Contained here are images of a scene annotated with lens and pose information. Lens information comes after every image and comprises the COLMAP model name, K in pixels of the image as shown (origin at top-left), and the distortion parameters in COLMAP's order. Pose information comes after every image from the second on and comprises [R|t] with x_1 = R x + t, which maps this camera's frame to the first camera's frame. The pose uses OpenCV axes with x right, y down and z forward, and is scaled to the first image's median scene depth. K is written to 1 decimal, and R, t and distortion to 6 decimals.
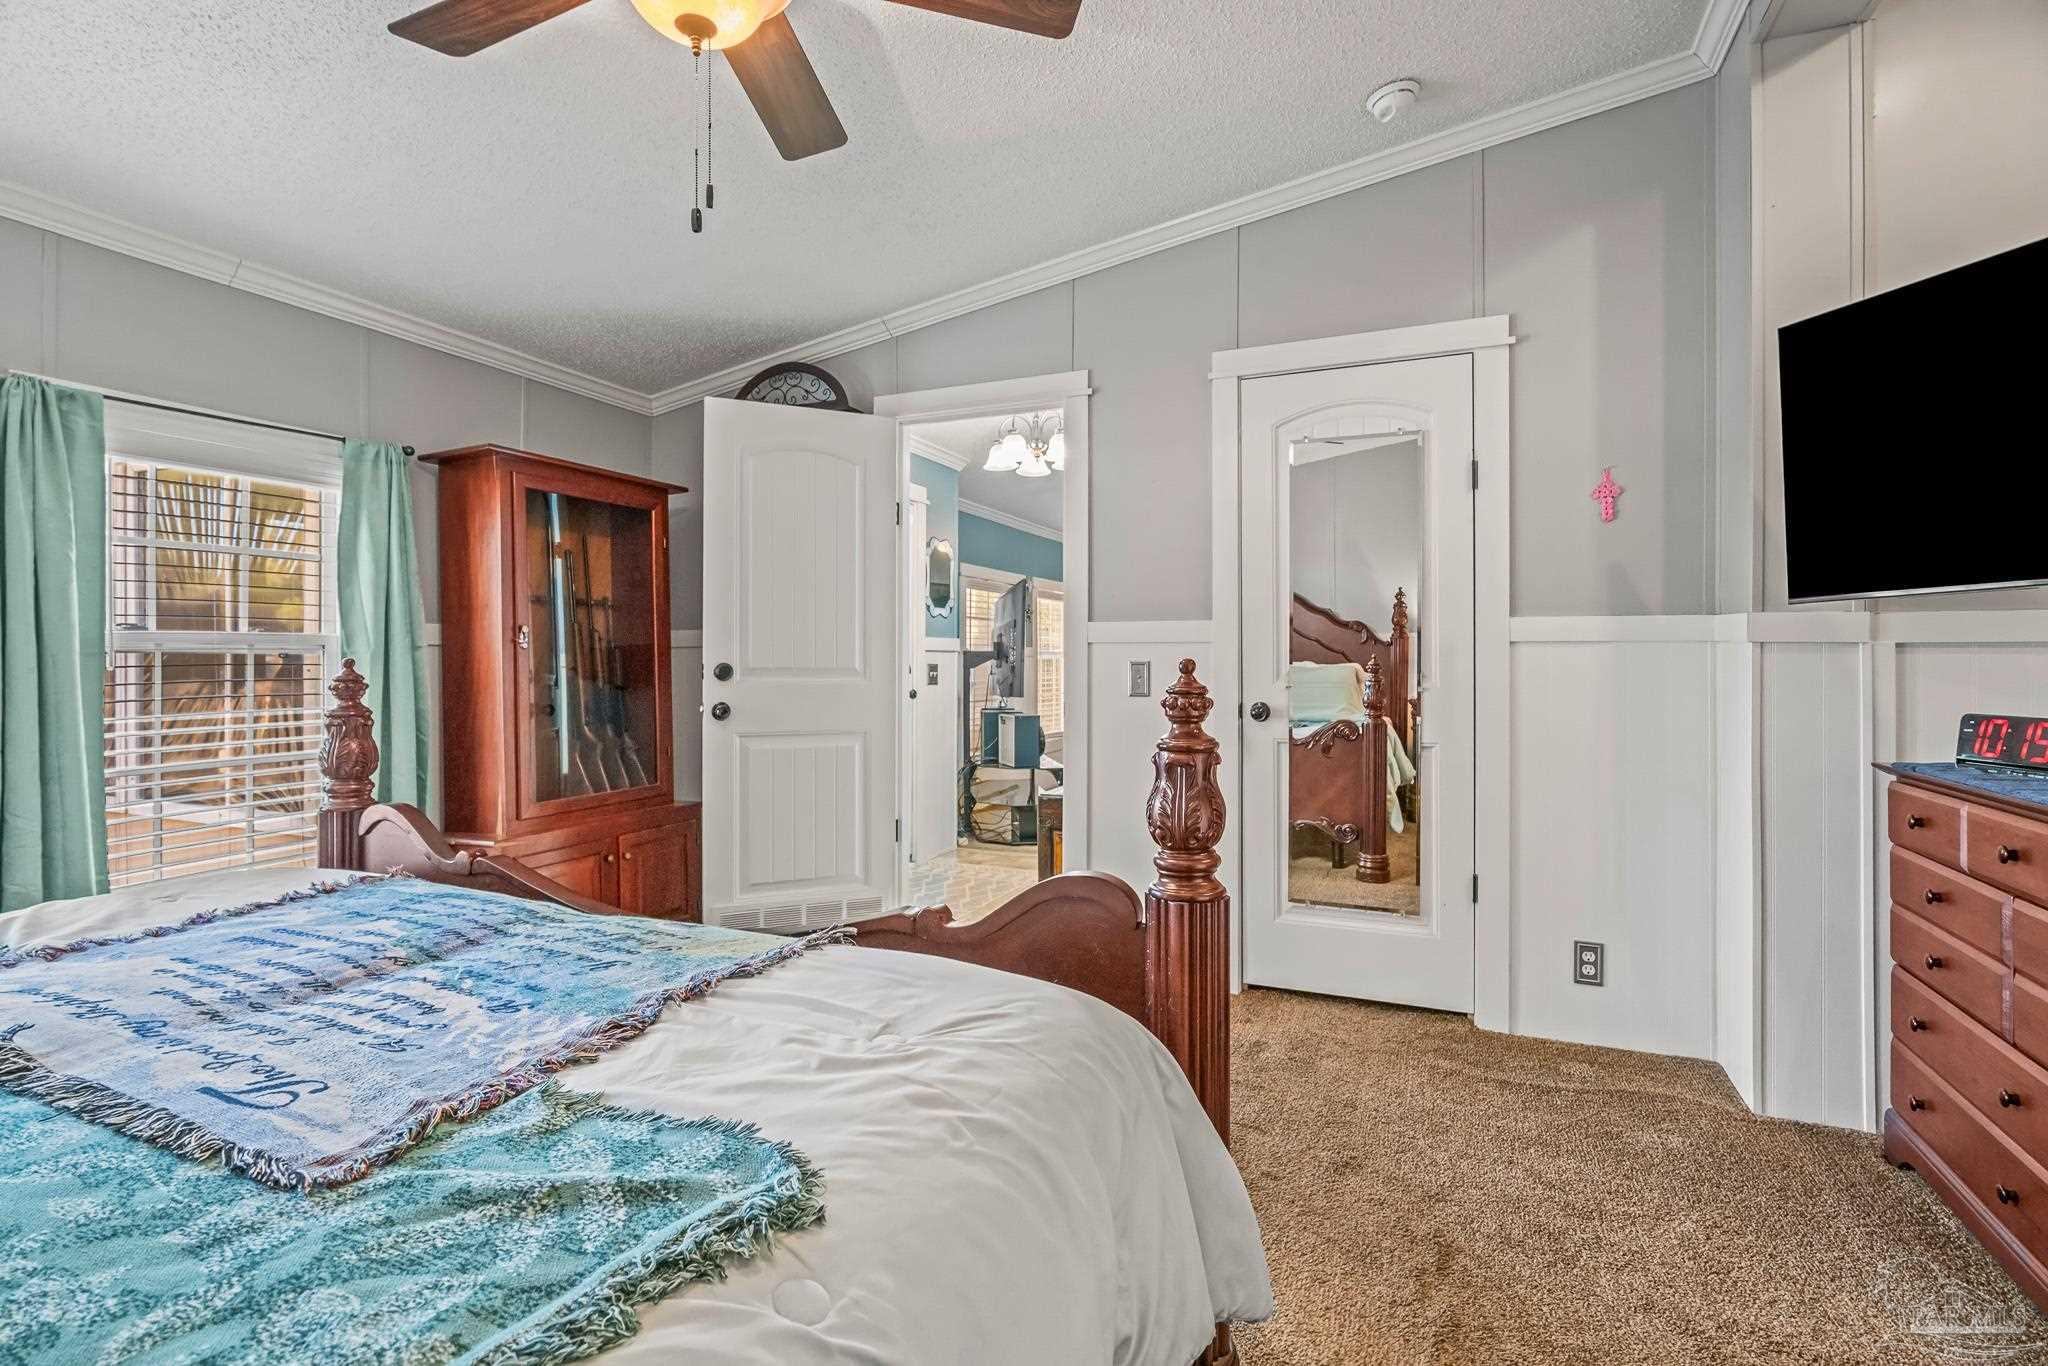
lens RADIAL K [[966.0, 0, 1020.6], [0, 966.0, 661.6], [0, 0, 1]] dist [-0.002968, 0.002411]
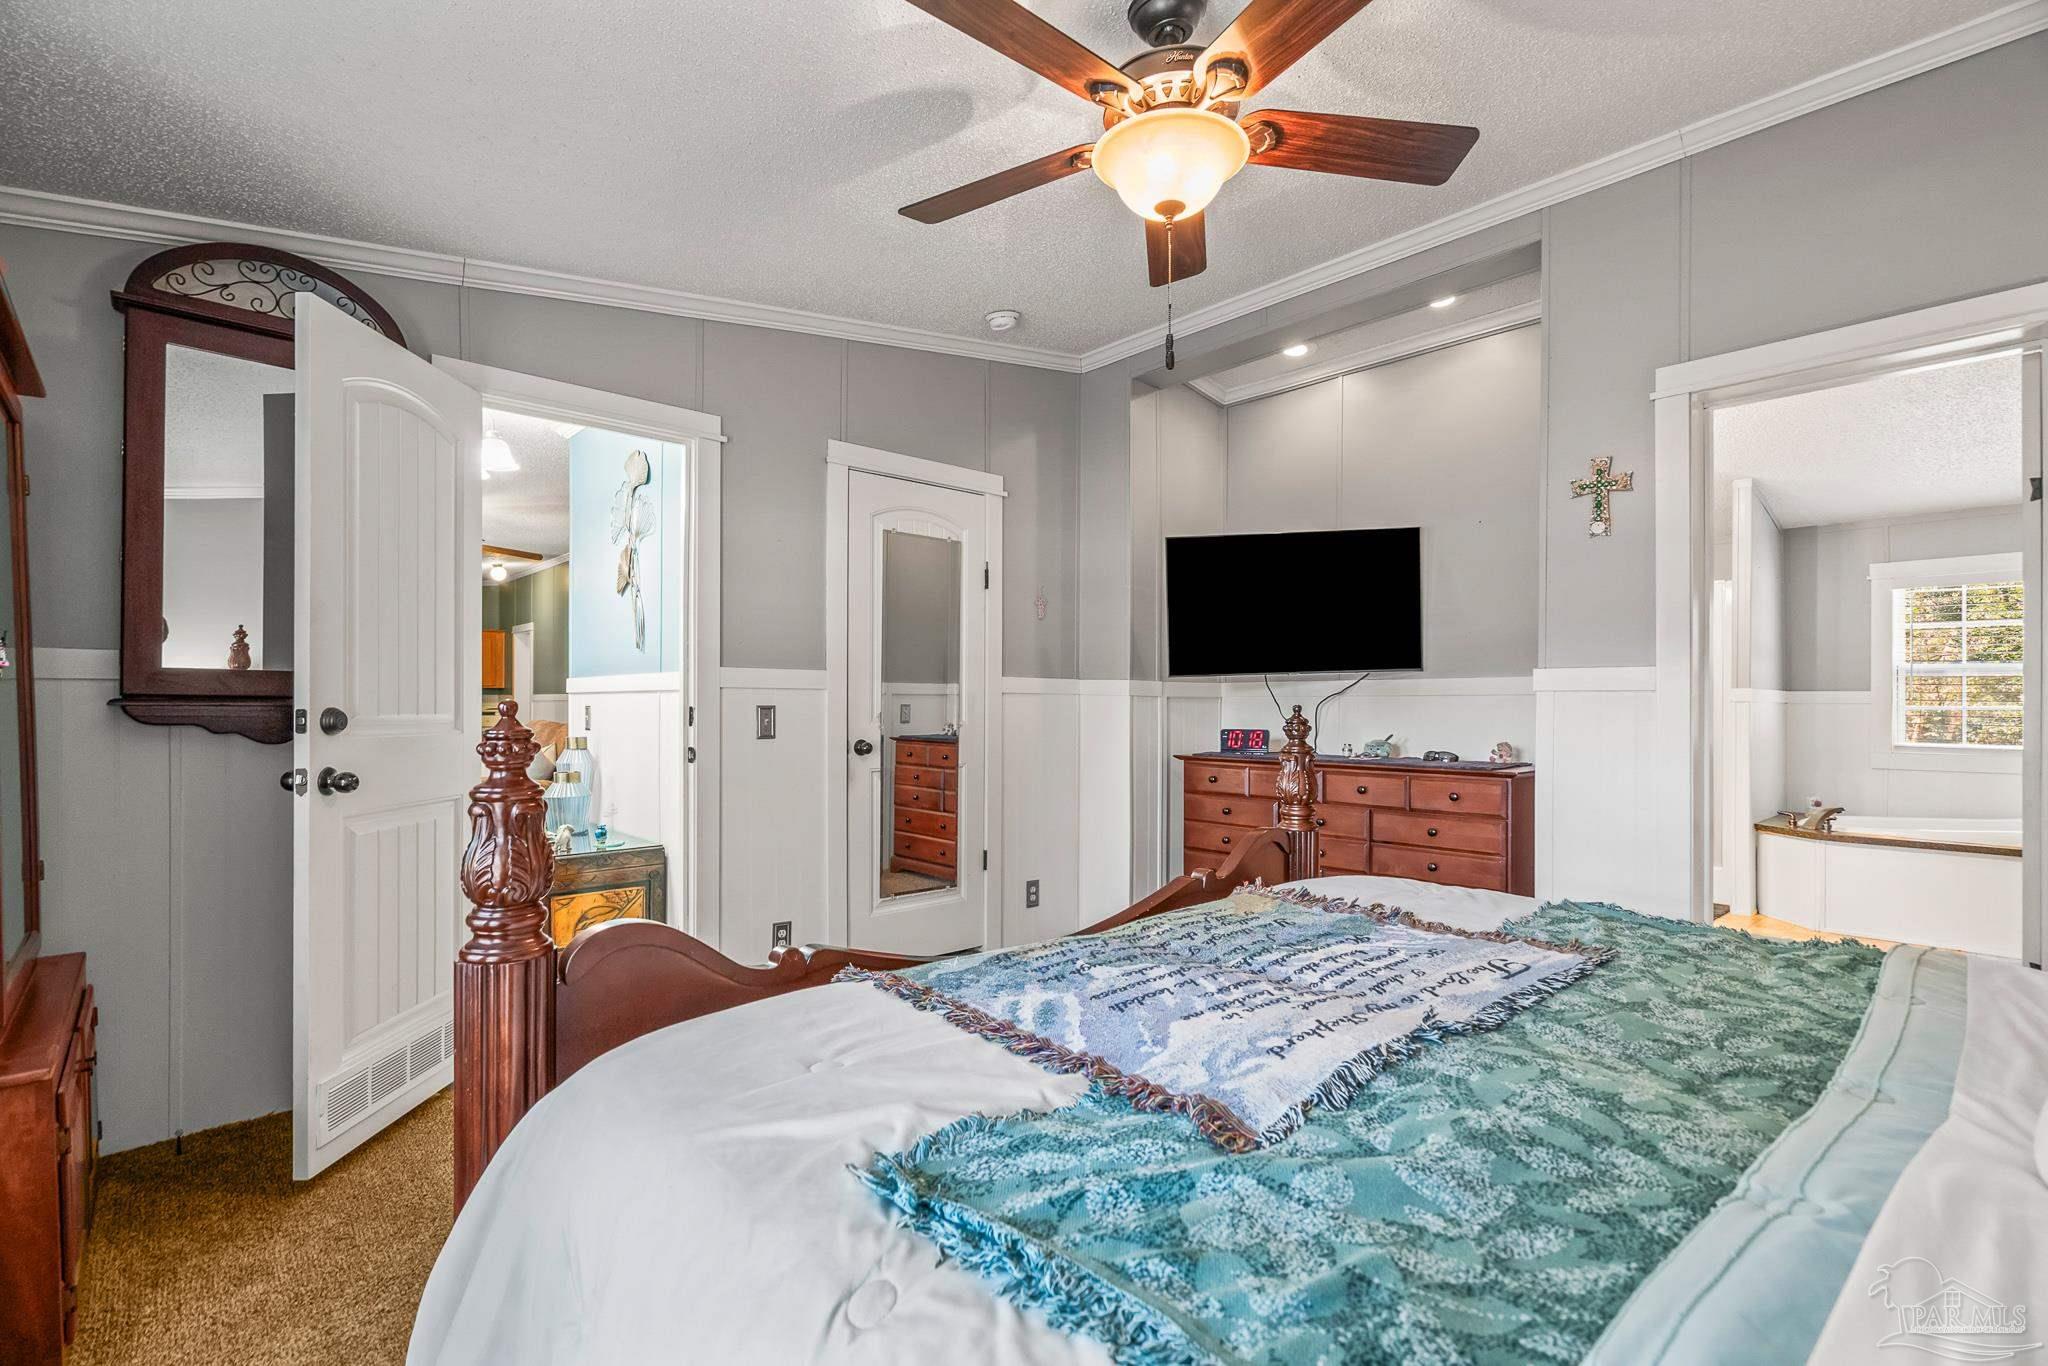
lens RADIAL K [[966.0, 0, 1027.2], [0, 966.0, 702.5], [0, 0, 1]] dist [-0.002968, 0.002411]
pose [[0.388238, 0.004159, 0.921550, -1.148804], [-0.000930, 0.999991, -0.004121, 0.000976], [-0.921559, 0.000743, 0.388239, 0.490345]]
